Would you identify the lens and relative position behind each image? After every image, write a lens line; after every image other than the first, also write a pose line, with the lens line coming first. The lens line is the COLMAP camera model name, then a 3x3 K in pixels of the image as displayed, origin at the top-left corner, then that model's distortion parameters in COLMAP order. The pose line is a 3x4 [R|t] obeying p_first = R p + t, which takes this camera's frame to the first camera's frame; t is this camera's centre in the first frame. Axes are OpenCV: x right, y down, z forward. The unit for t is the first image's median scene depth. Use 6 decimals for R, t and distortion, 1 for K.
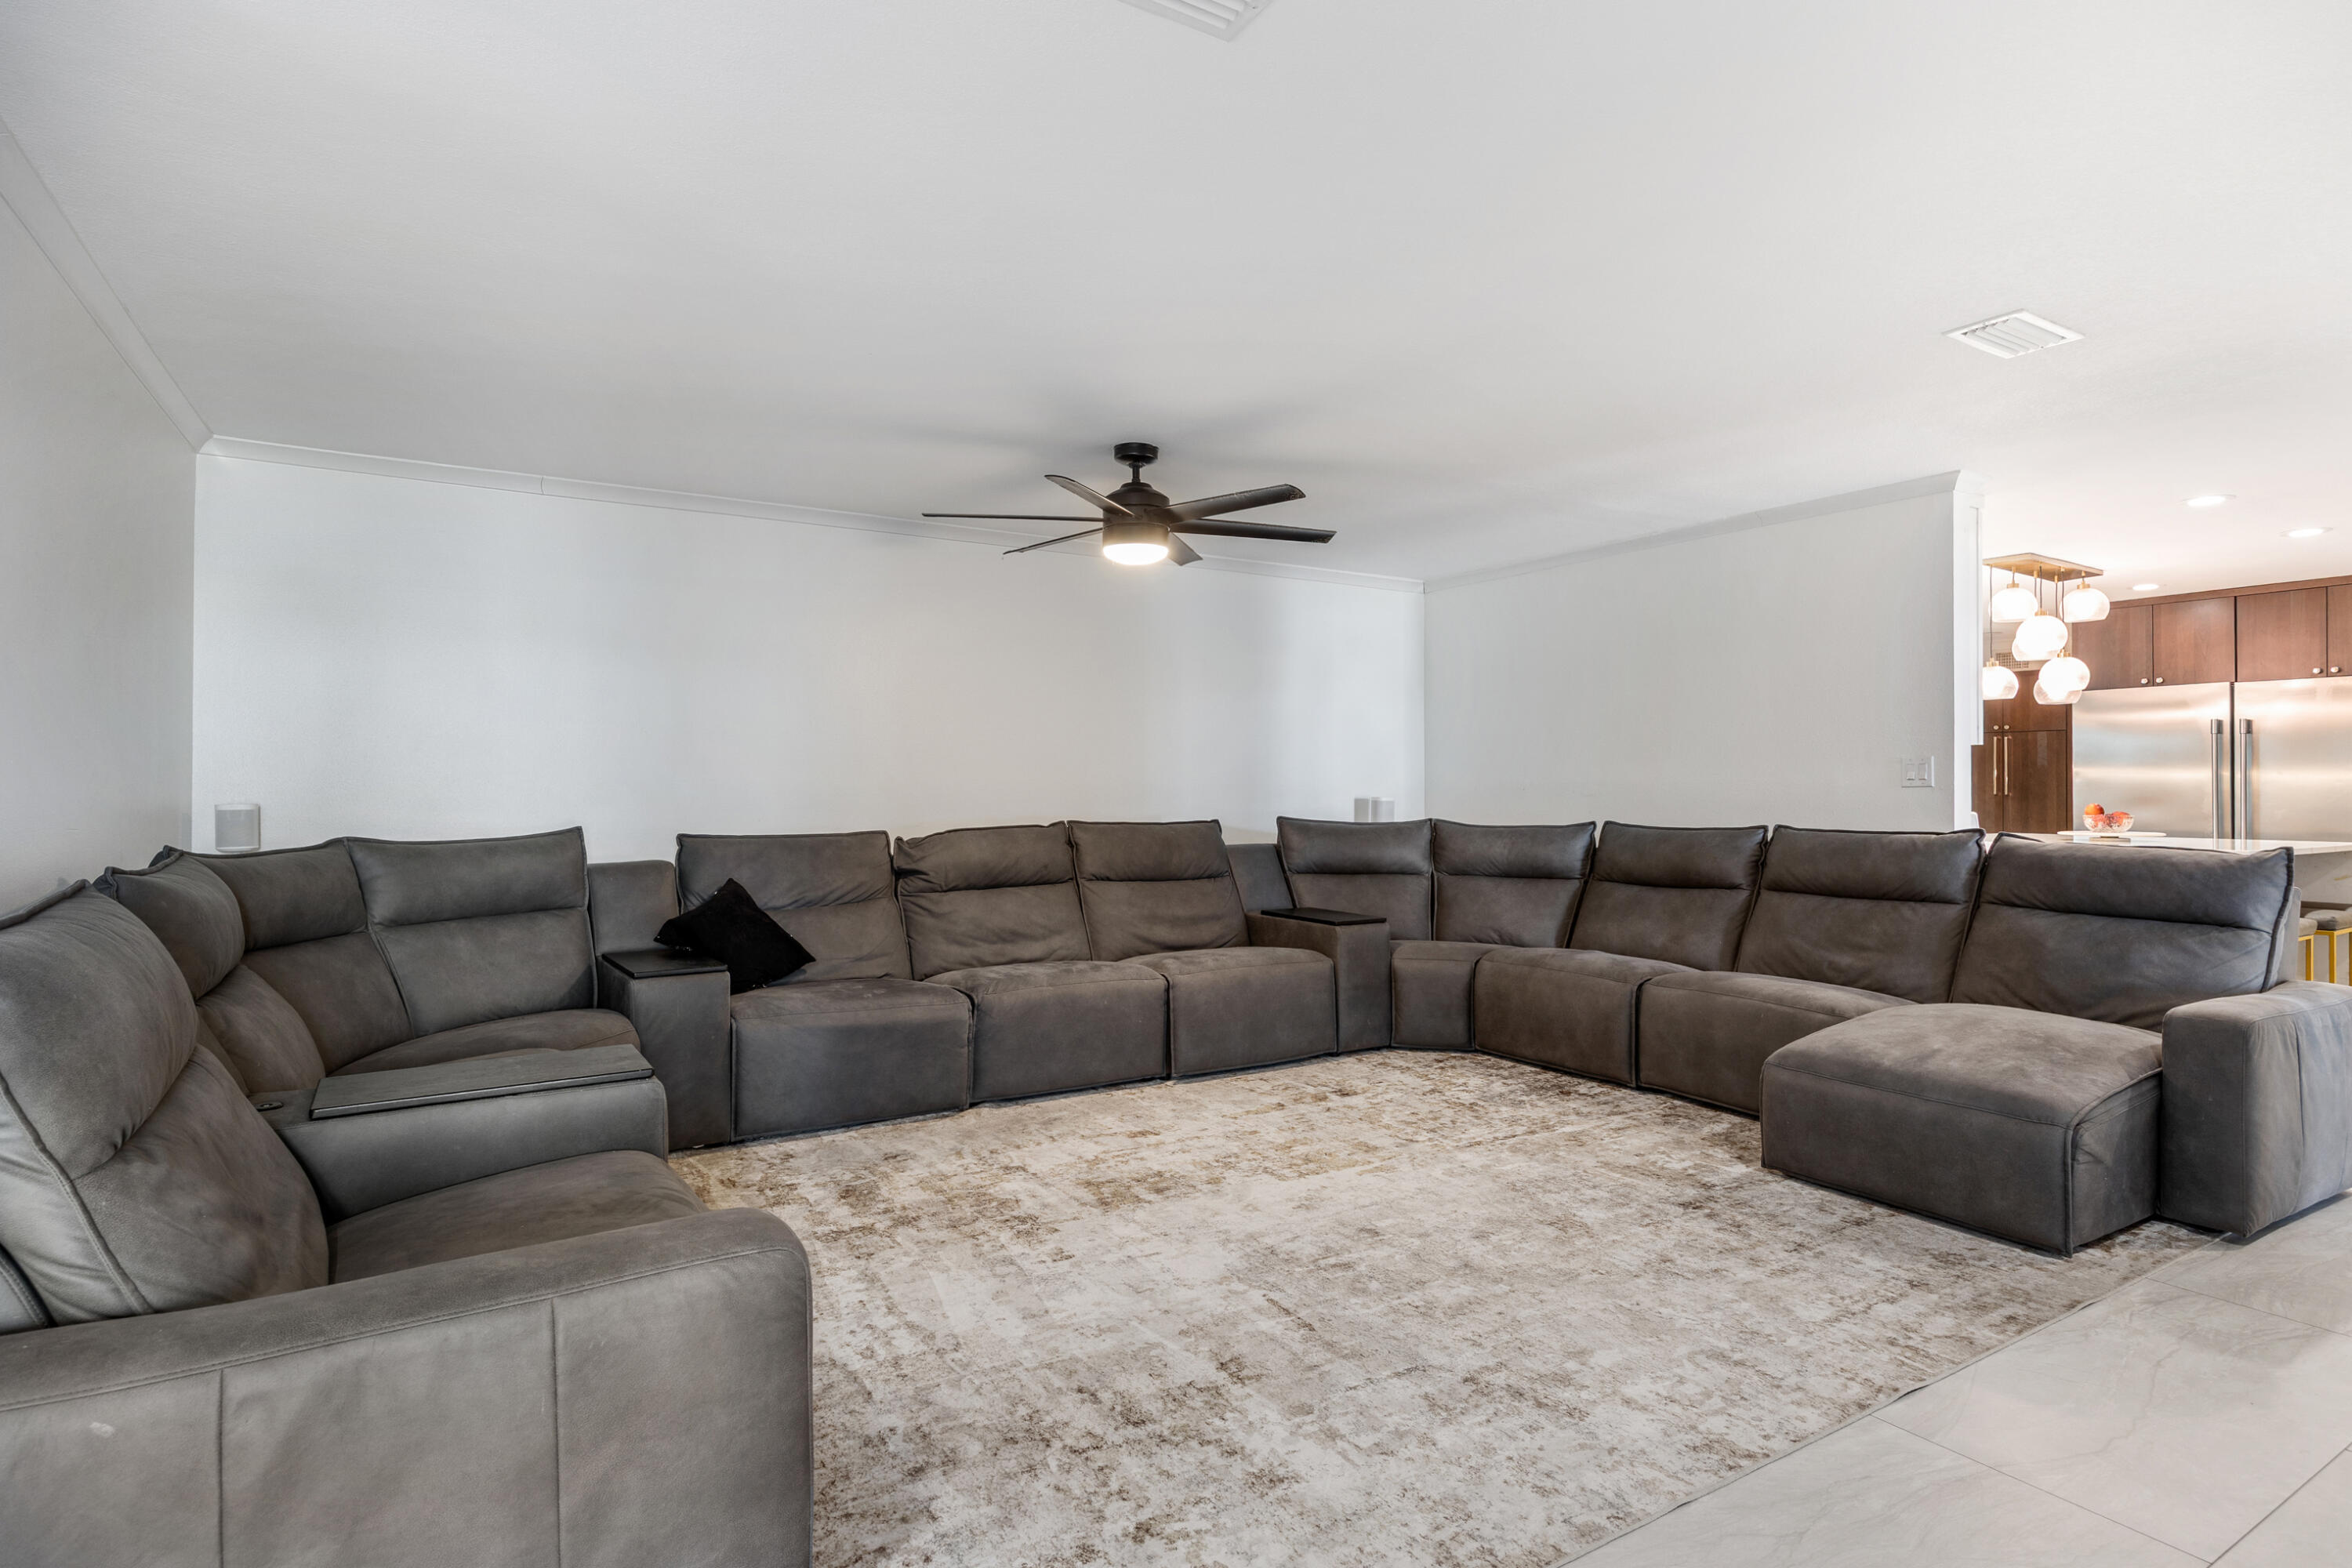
lens RADIAL K [[1202.1, 0, 1190.3], [0, 1202.1, 778.9], [0, 0, 1]] dist [-0.005447, -0.000783]
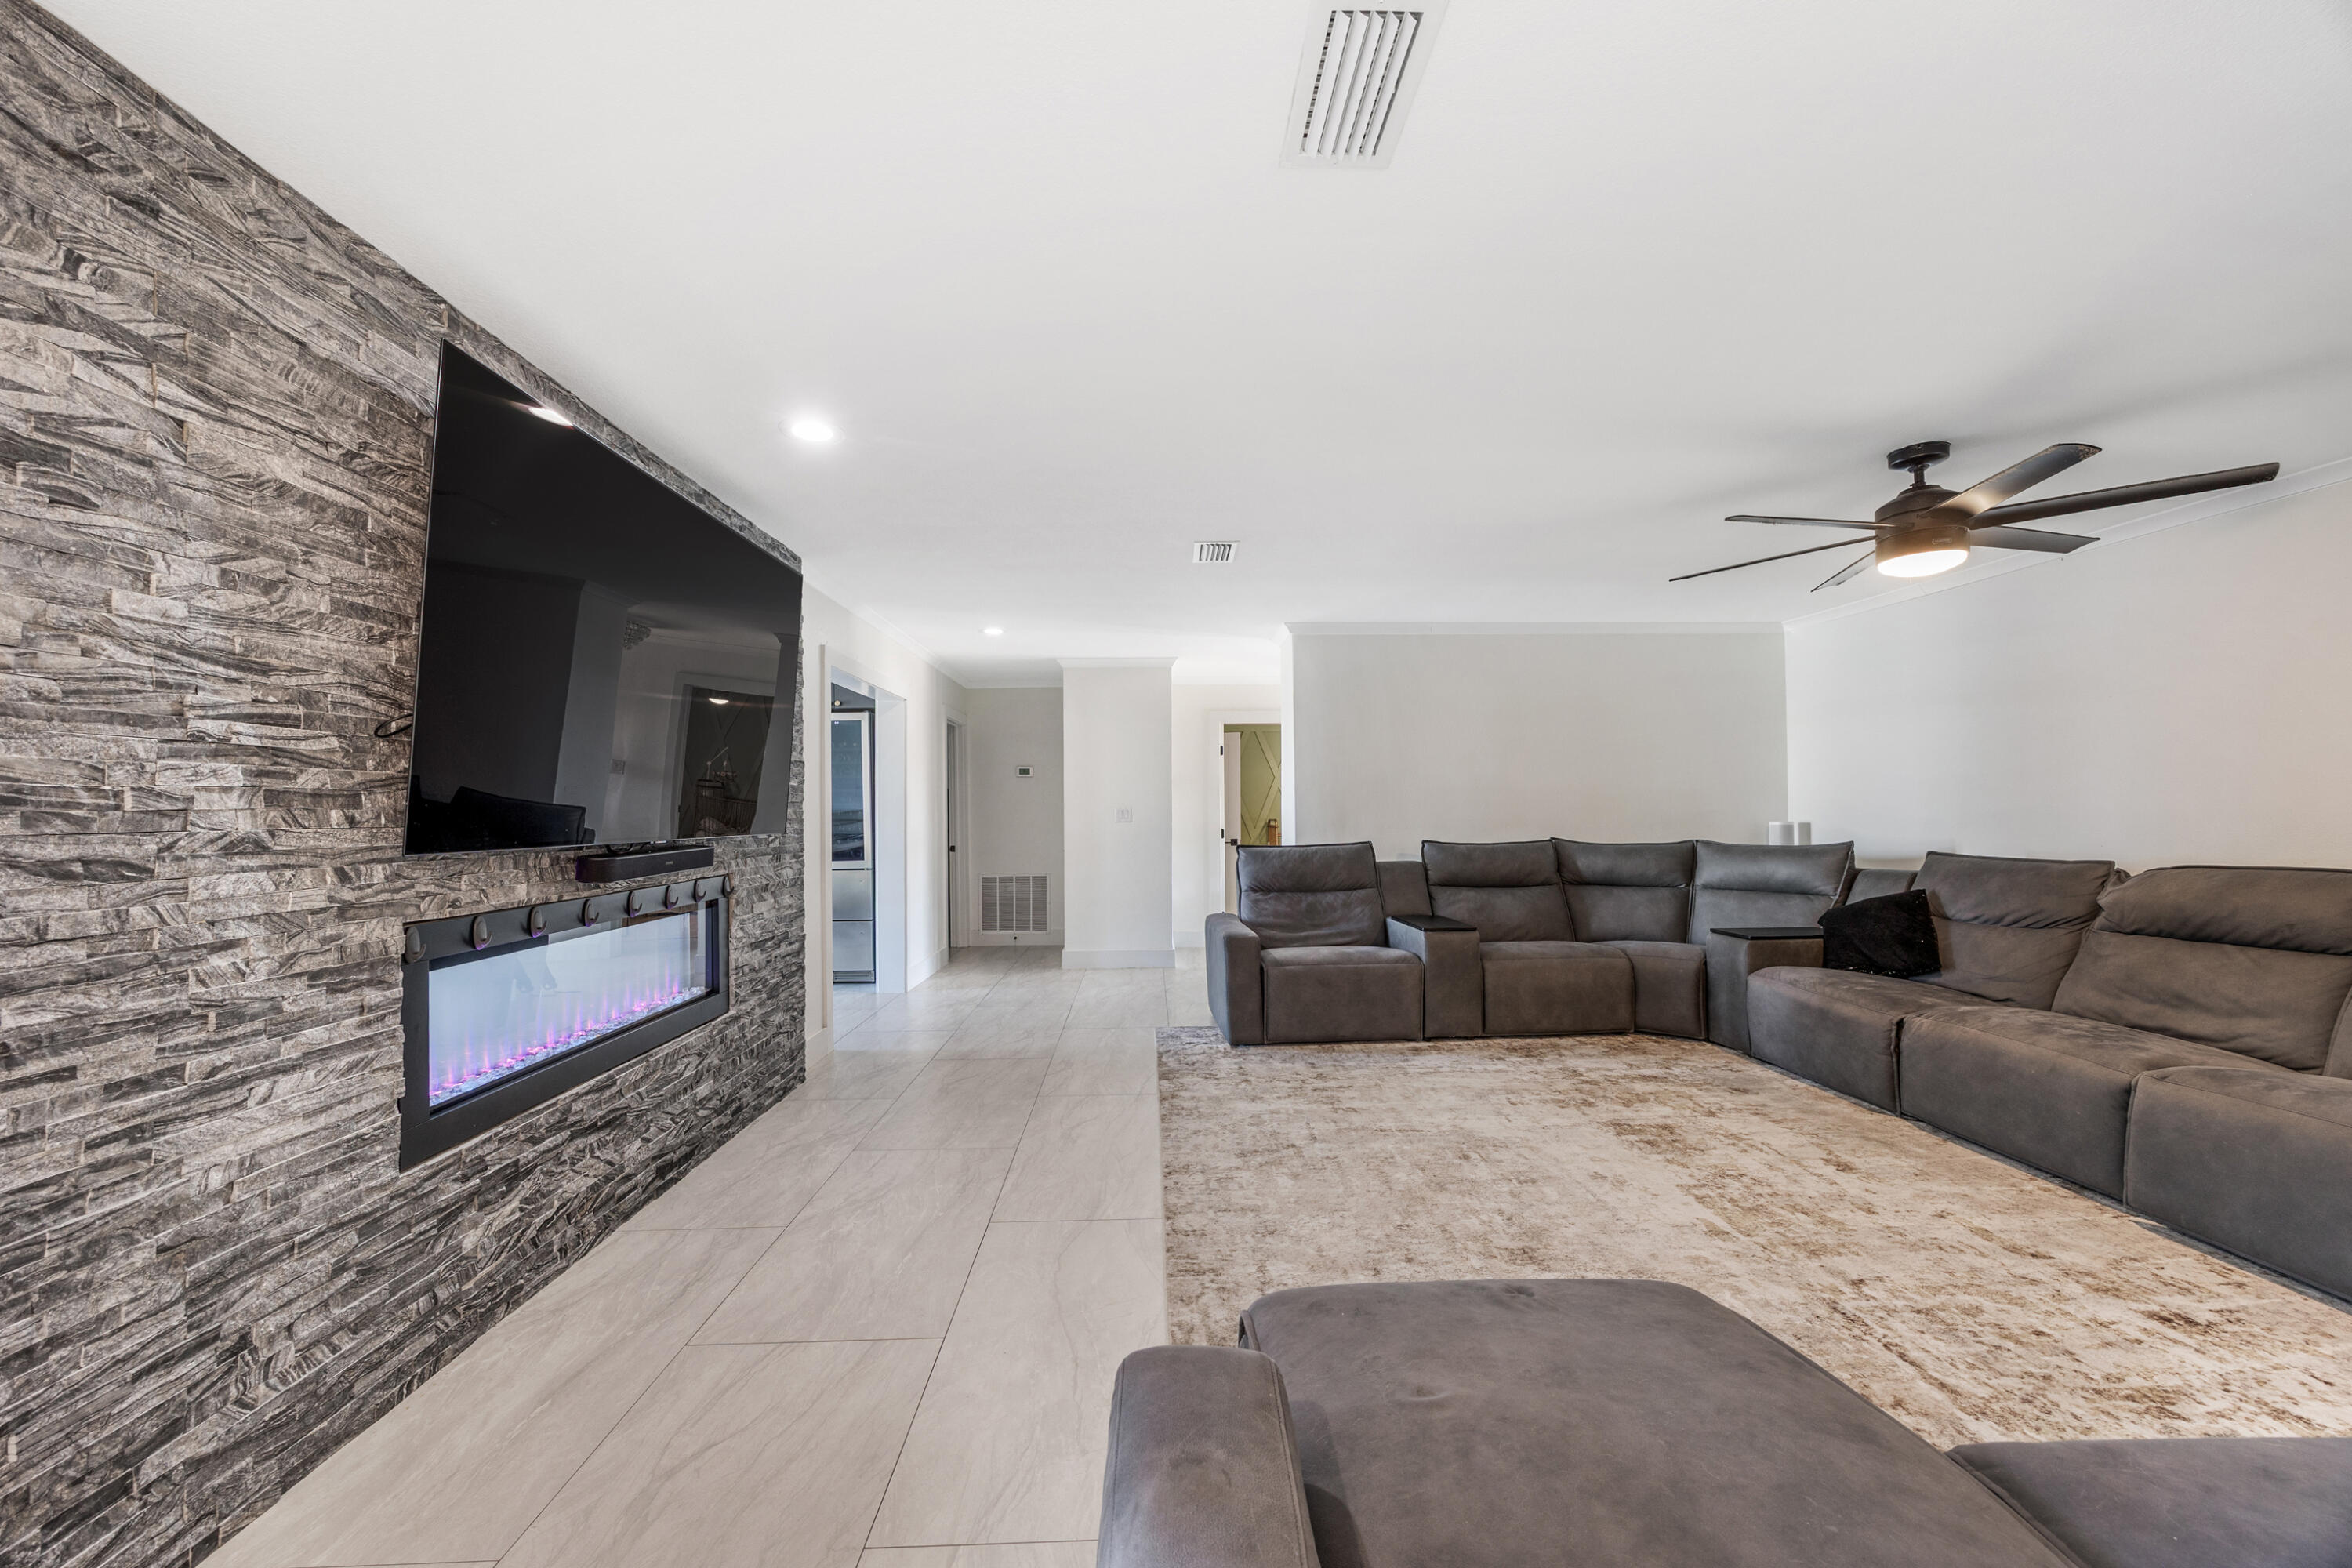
lens RADIAL K [[907.7, 0, 1177.0], [0, 907.7, 797.9], [0, 0, 1]] dist [-0.002495, -0.000257]
pose [[-0.499799, -0.008718, -0.866098, 0.943576], [0.014887, 0.999715, -0.018653, -0.004855], [0.866014, -0.022216, -0.499527, 0.957679]]
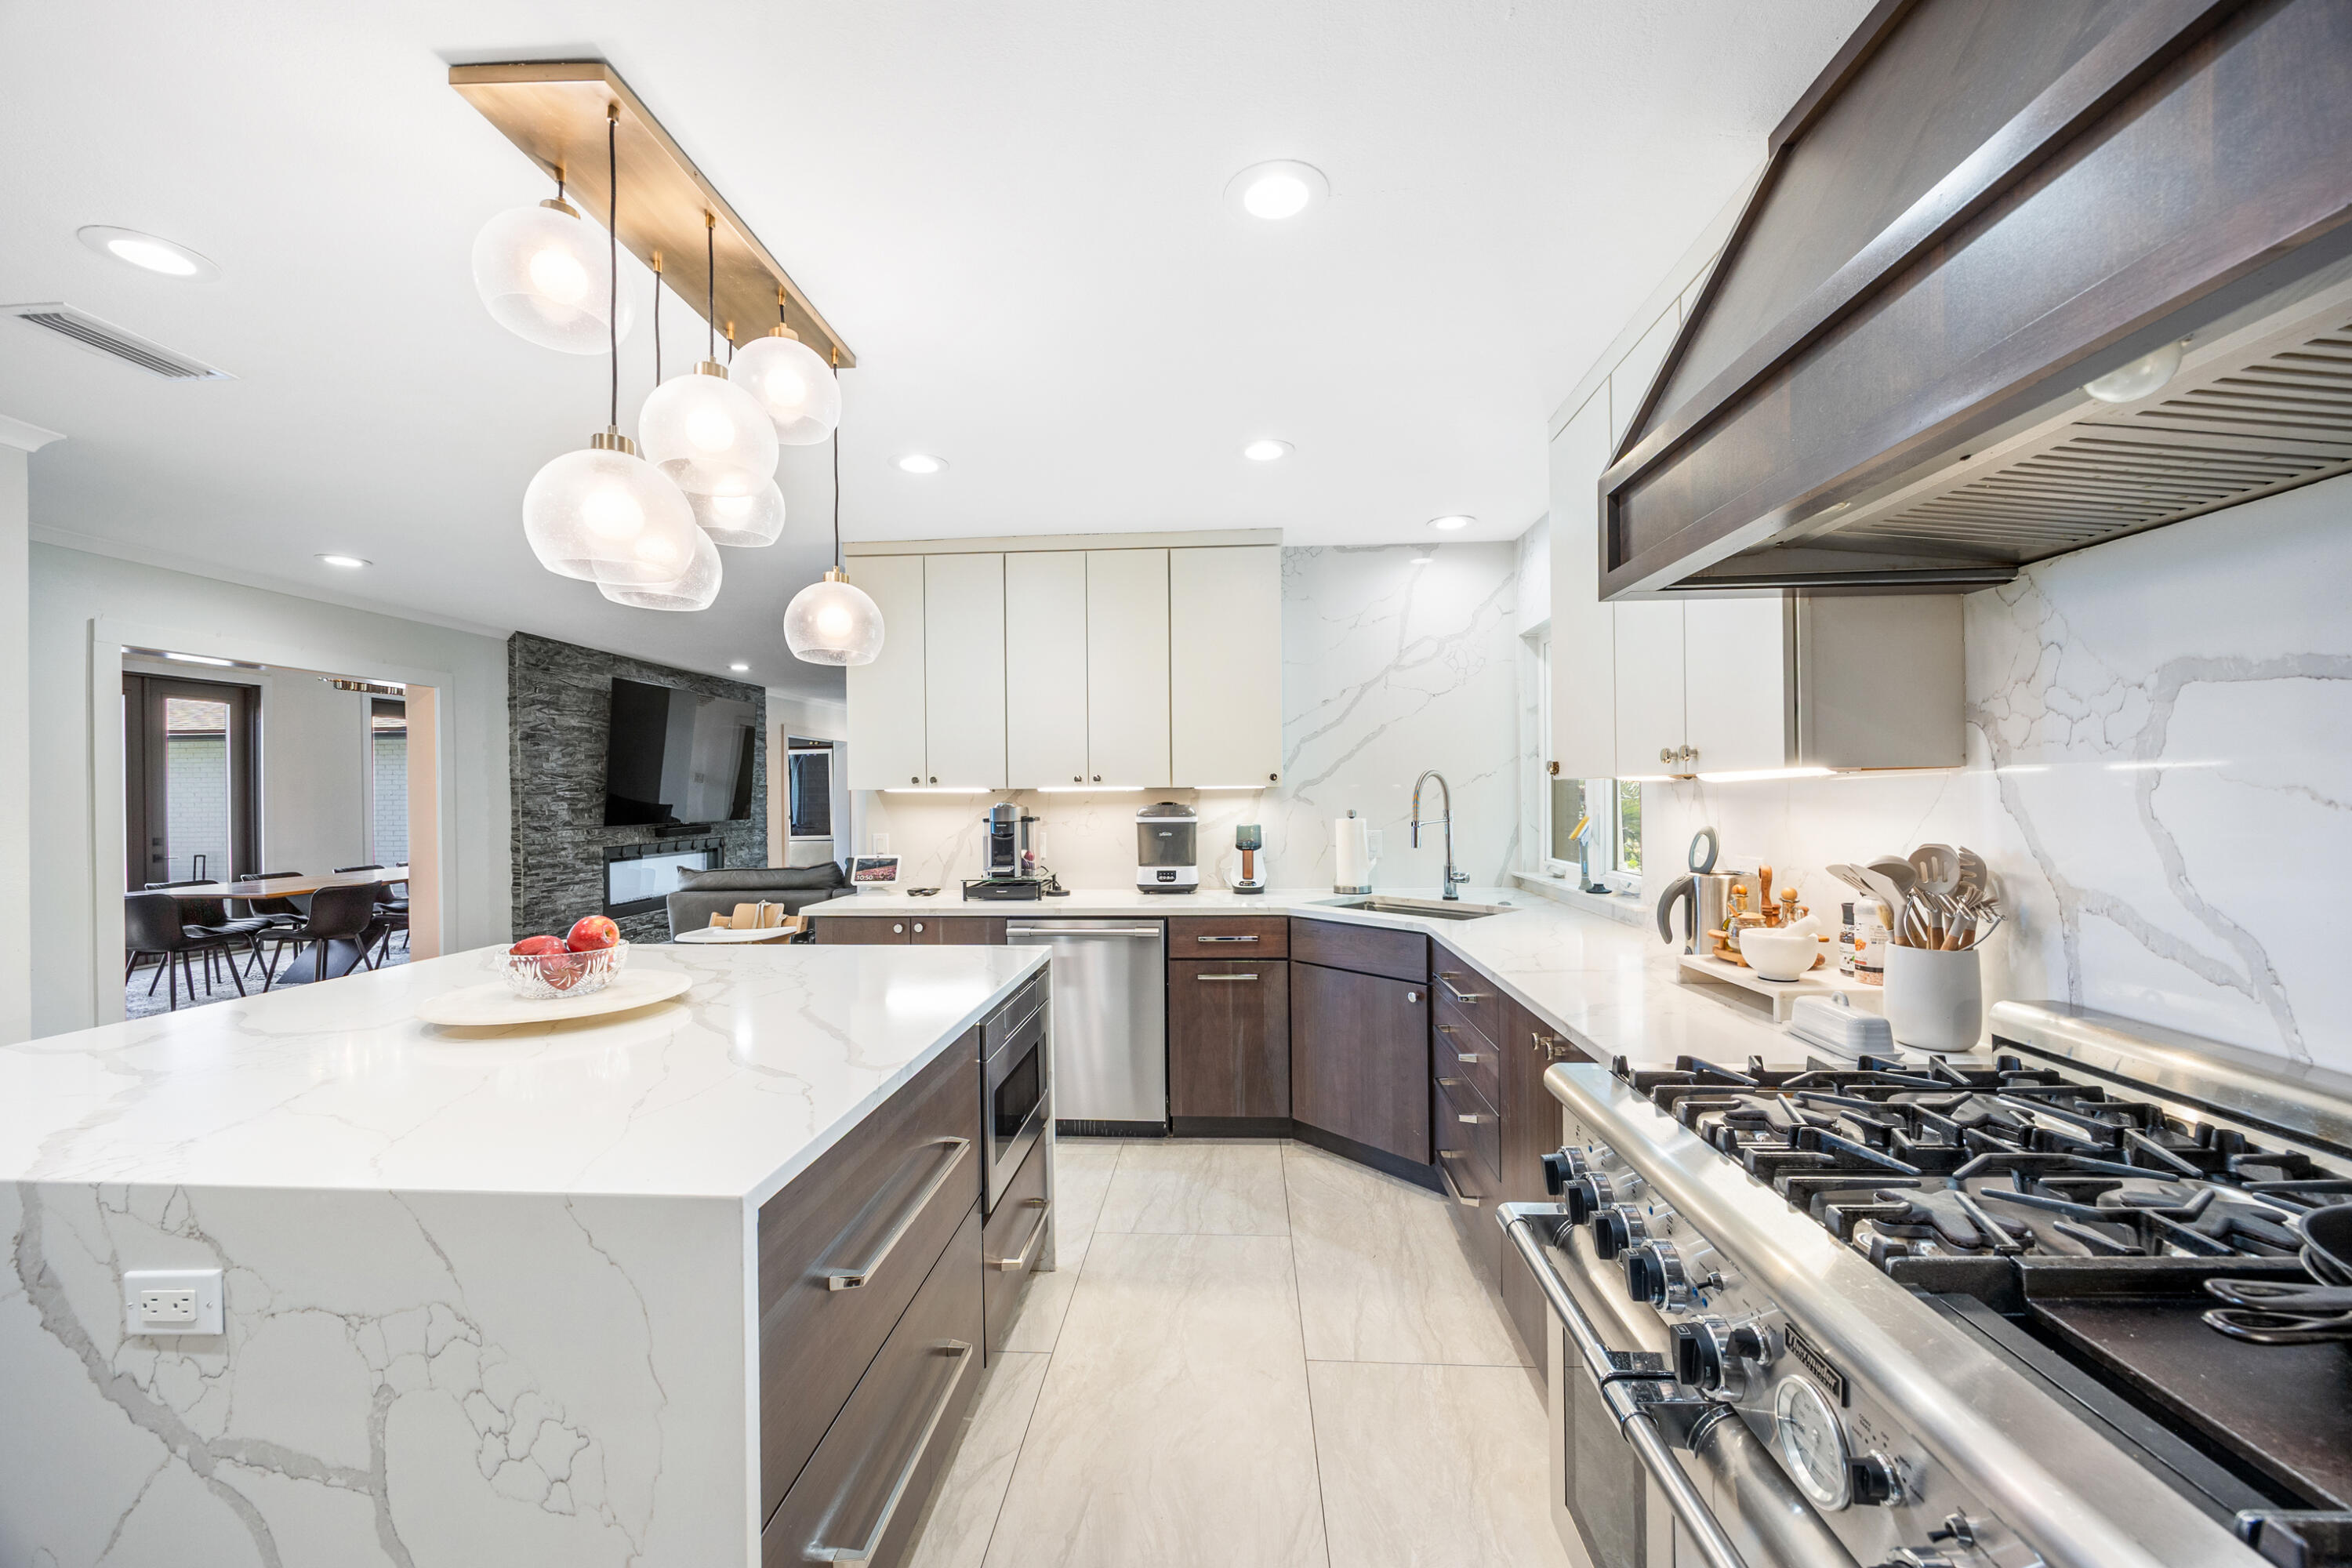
lens RADIAL K [[907.7, 0, 1193.1], [0, 907.7, 792.7], [0, 0, 1]] dist [-0.002495, -0.000257]
pose [[-0.572524, 0.001997, -0.819886, 1.477286], [0.016830, 0.999815, -0.009317, -0.017860], [0.819715, -0.019133, -0.572452, 2.202620]]
